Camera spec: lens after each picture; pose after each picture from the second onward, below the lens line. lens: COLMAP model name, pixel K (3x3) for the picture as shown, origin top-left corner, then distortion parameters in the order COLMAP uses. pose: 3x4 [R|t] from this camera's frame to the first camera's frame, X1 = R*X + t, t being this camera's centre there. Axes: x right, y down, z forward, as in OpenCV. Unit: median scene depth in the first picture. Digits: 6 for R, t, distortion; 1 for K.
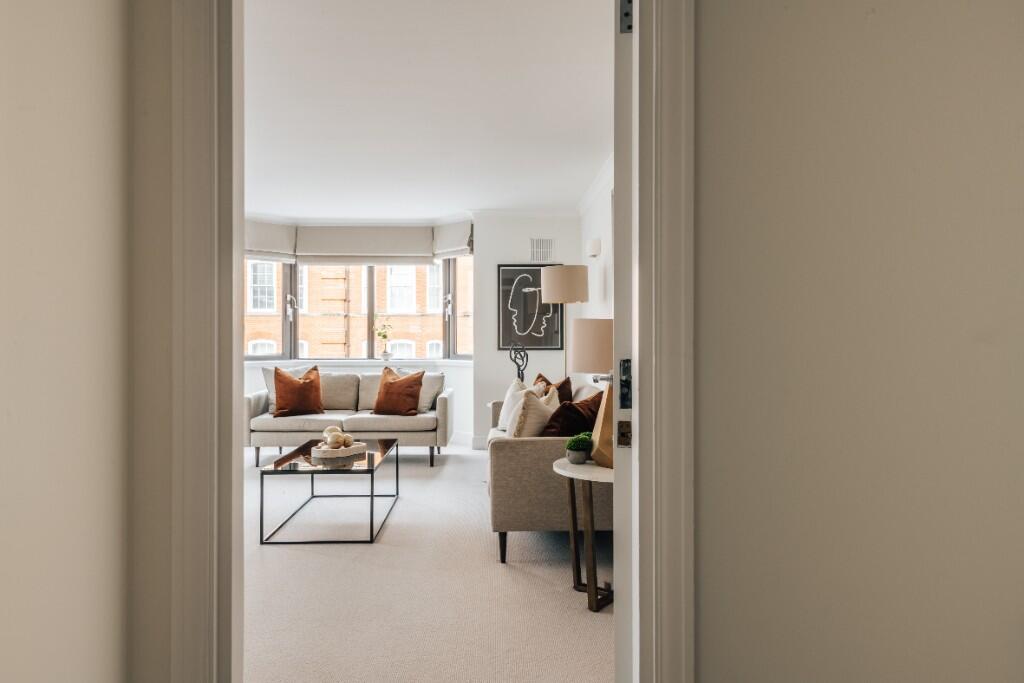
lens RADIAL K [[696.8, 0, 506.1], [0, 696.8, 339.1], [0, 0, 1]] dist [0.014375, -0.001314]
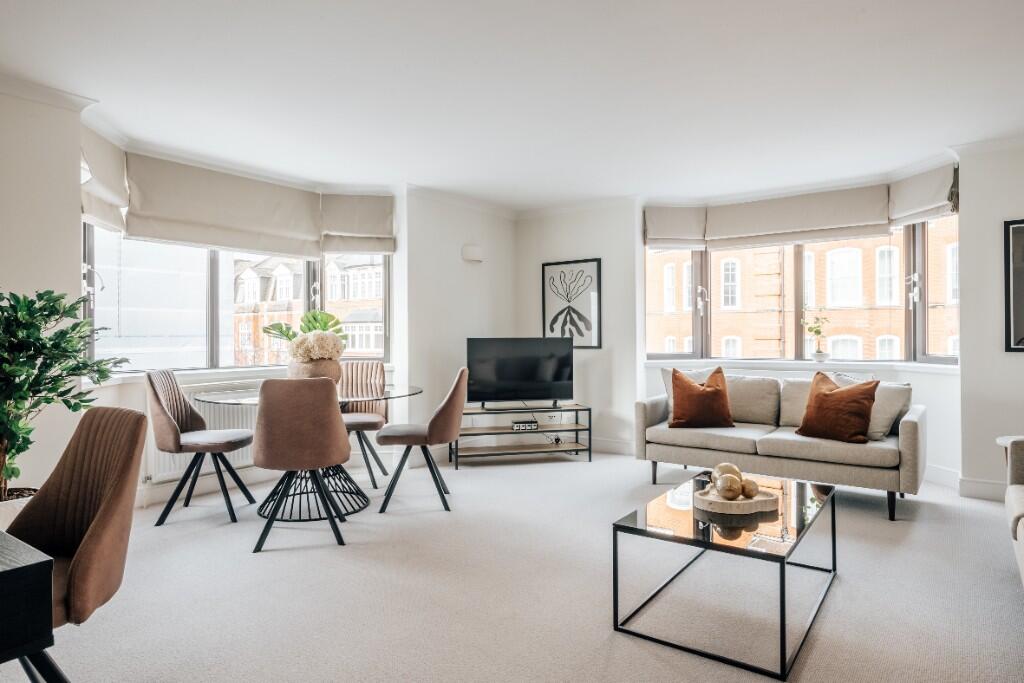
lens RADIAL K [[617.1, 0, 510.0], [0, 617.1, 333.9], [0, 0, 1]] dist [0.014746, -0.002369]
pose [[0.798843, -0.006342, -0.601507, -0.032935], [0.005176, 0.999980, -0.003669, -0.000679], [0.601518, -0.000182, 0.798859, 0.245391]]
